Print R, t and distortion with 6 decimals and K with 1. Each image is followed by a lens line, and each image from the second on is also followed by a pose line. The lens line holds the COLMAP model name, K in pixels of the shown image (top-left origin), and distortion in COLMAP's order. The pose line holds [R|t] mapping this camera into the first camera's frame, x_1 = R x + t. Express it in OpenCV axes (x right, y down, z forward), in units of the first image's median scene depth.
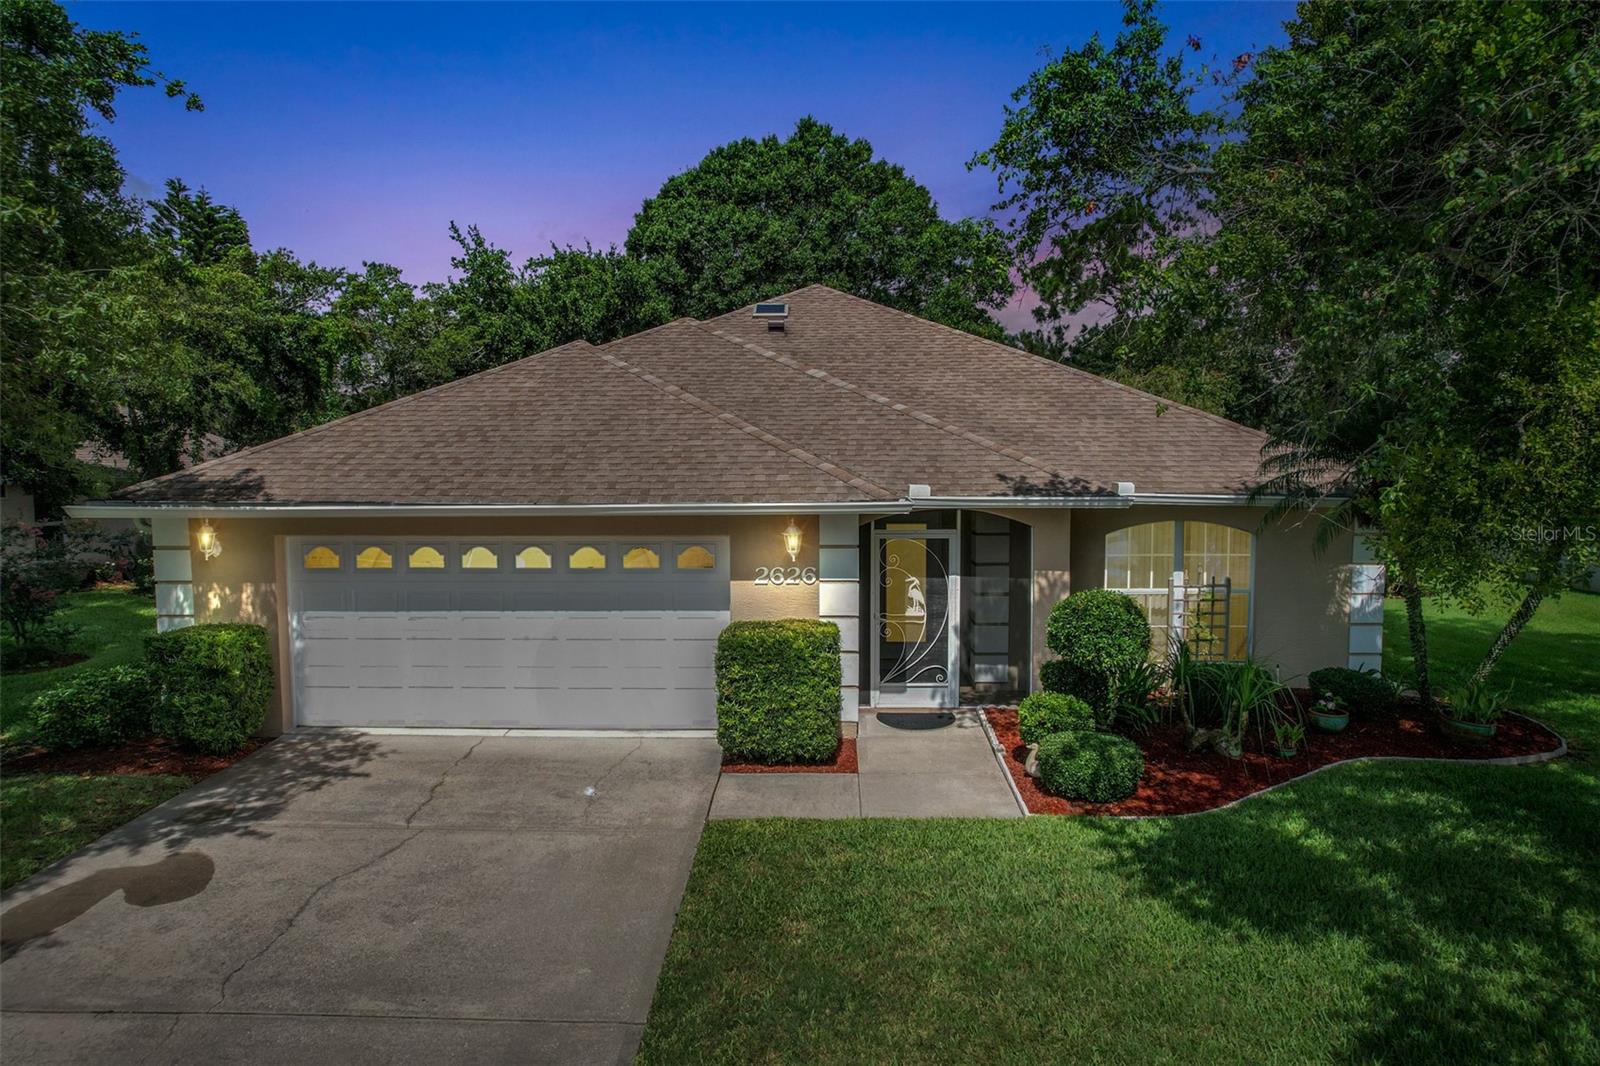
lens RADIAL K [[985.9, 0, 792.4], [0, 985.9, 525.7], [0, 0, 1]] dist [-0.026827, 0.026724]
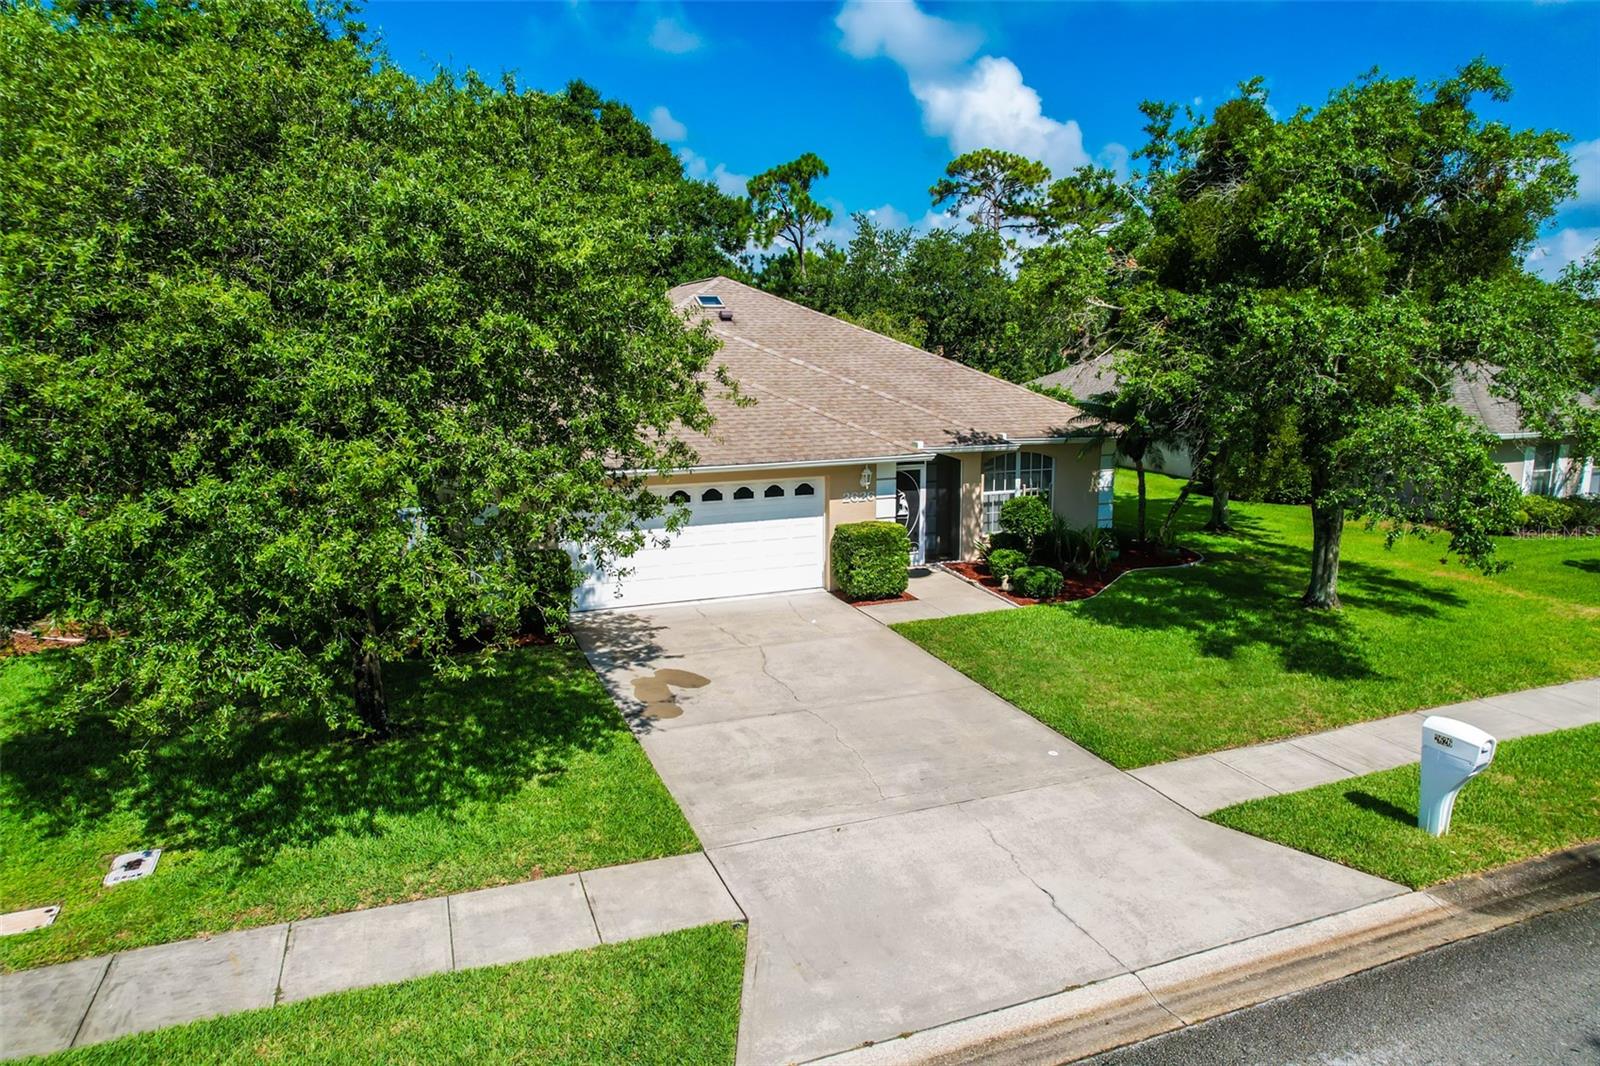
lens RADIAL K [[985.9, 0, 781.8], [0, 985.9, 493.6], [0, 0, 1]] dist [-0.026827, 0.026724]
pose [[0.923984, -0.062865, 0.377229, -0.778335], [0.033857, 0.995970, 0.083048, -0.103786], [-0.380929, -0.063963, 0.922389, -0.555644]]
